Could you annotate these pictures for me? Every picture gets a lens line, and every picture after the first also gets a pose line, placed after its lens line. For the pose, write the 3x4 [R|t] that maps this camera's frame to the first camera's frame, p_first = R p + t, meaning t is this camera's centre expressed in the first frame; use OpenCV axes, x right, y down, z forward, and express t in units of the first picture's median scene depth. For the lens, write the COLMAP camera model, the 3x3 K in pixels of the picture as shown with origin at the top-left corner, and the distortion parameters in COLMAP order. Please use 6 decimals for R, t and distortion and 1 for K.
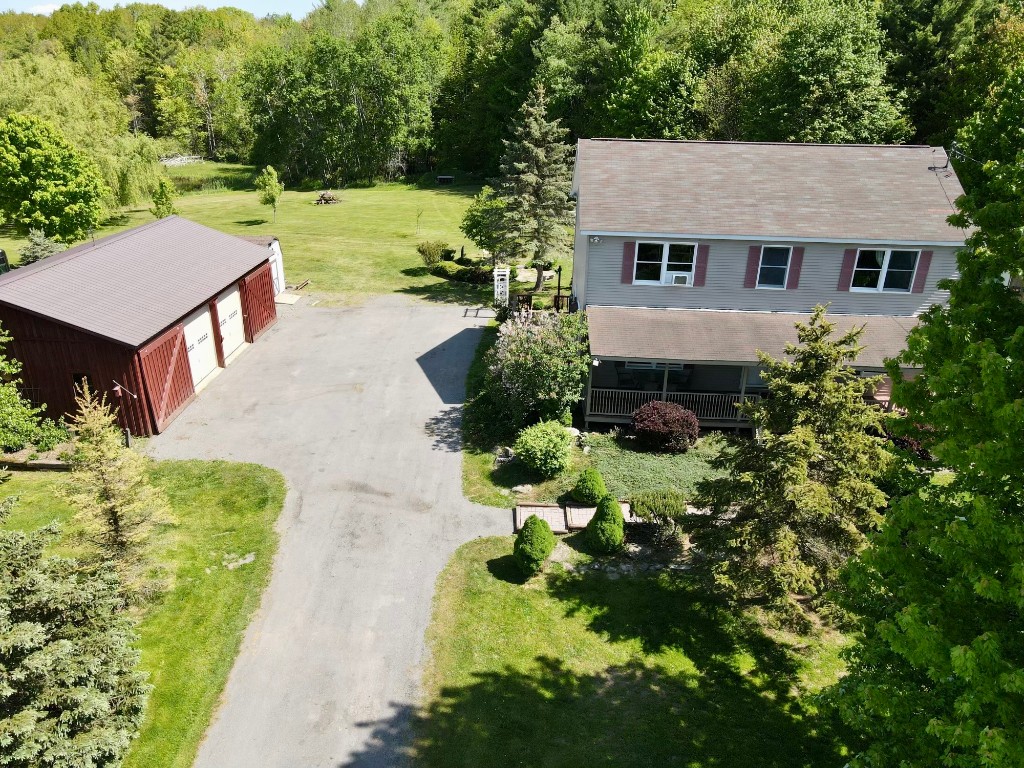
lens RADIAL K [[749.9, 0, 512.0], [0, 749.9, 384.0], [0, 0, 1]] dist [-0.005746, 0.030096]
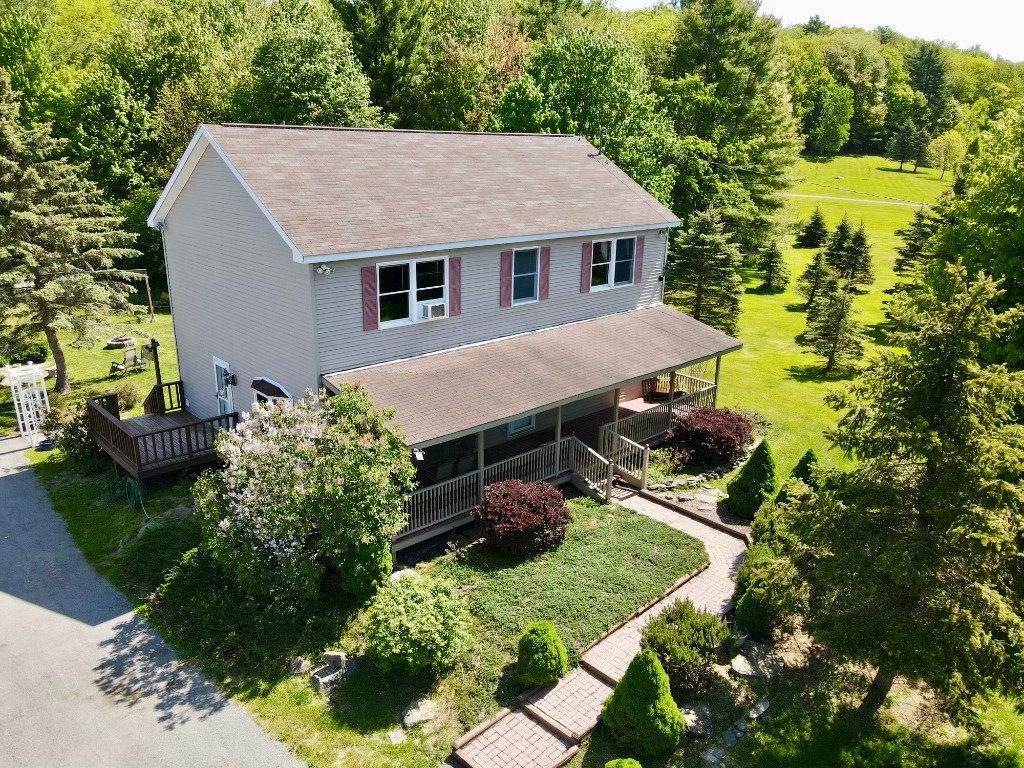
lens RADIAL K [[749.9, 0, 512.0], [0, 749.9, 384.0], [0, 0, 1]] dist [-0.005746, 0.030096]
pose [[0.698371, -0.227901, 0.678483, -0.220661], [0.276846, 0.960180, 0.037561, -0.079783], [-0.660026, 0.161604, 0.733655, 0.448010]]
